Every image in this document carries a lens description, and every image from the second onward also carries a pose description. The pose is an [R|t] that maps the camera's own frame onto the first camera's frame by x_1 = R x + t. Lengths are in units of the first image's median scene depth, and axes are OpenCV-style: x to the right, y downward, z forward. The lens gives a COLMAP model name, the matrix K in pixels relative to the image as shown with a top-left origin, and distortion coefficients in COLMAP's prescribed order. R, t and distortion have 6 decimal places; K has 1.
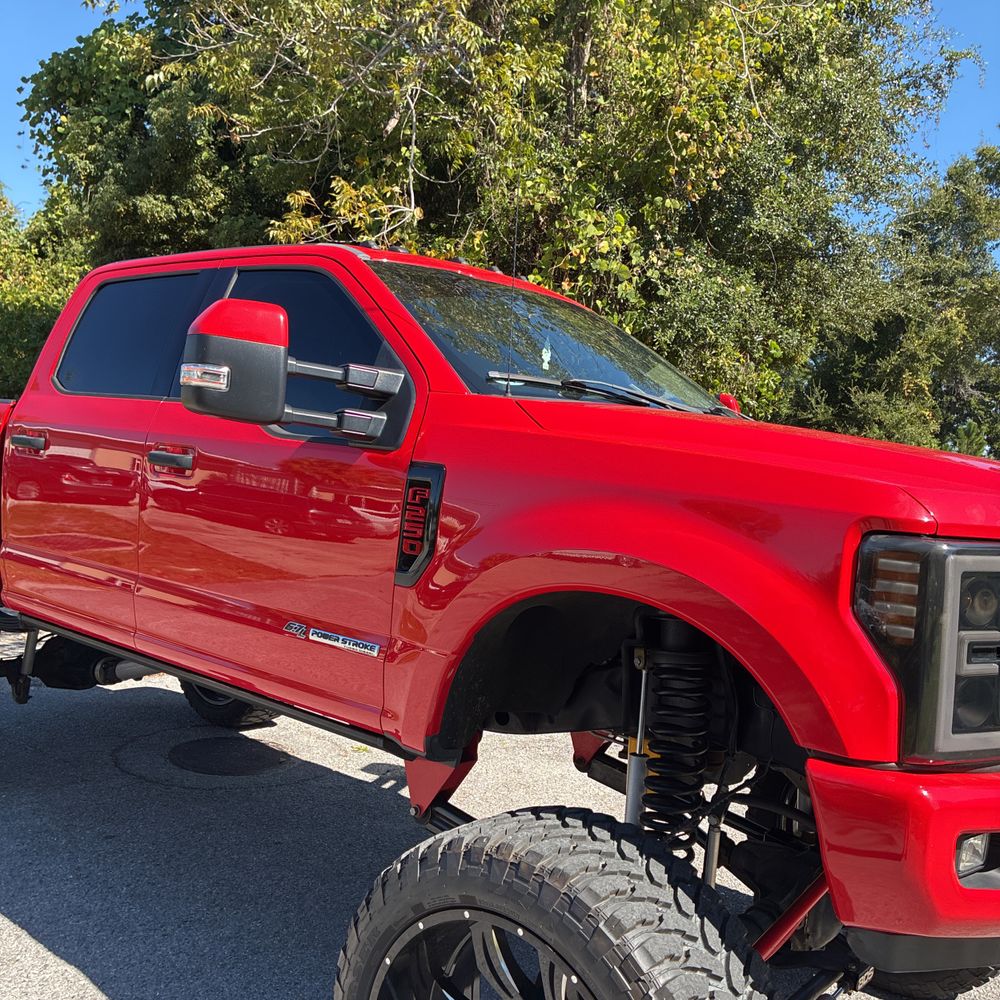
lens RADIAL K [[1010.0, 0, 495.1], [0, 1010.0, 499.3], [0, 0, 1]] dist [0.025277, 0.000000]
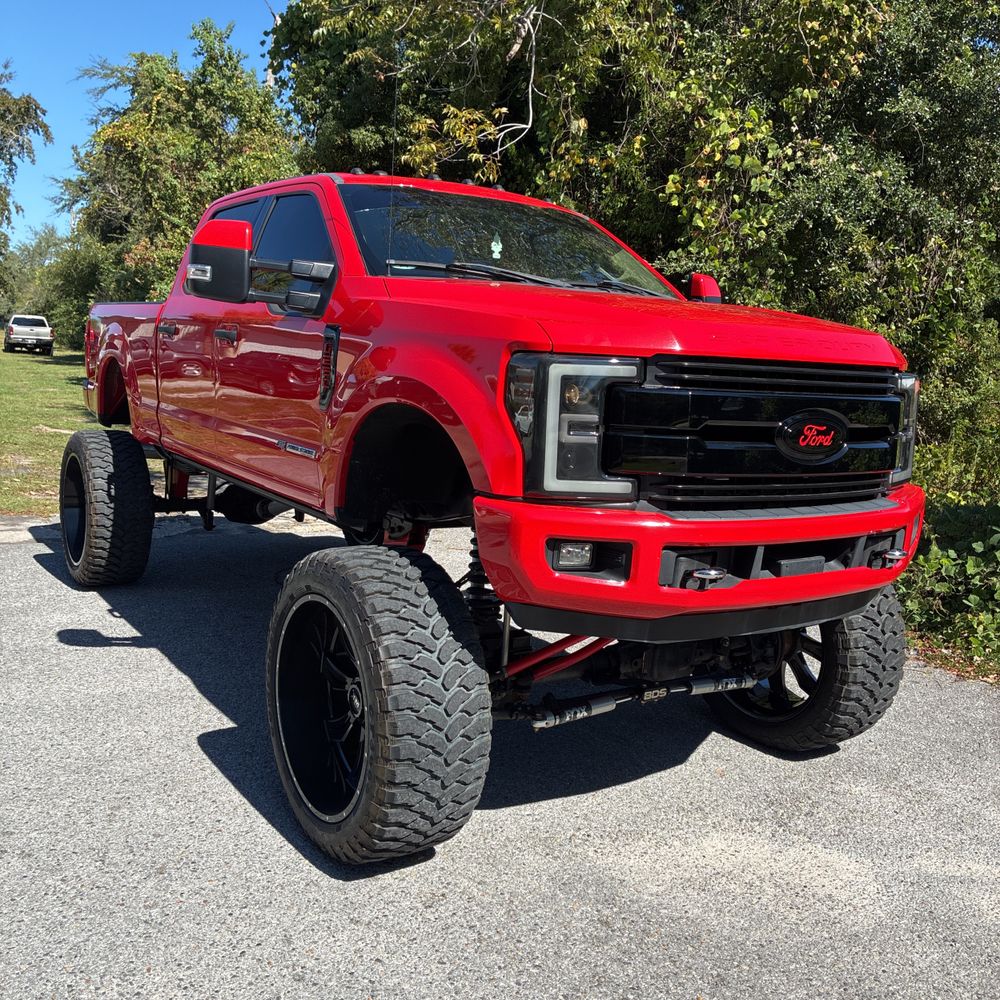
lens RADIAL K [[1010.0, 0, 503.4], [0, 1010.0, 507.3], [0, 0, 1]] dist [0.025277, 0.000000]
pose [[0.960592, 0.018772, -0.277326, 0.169995], [0.007222, 0.995695, 0.092412, 0.027608], [0.277867, -0.090774, 0.956321, -0.107666]]
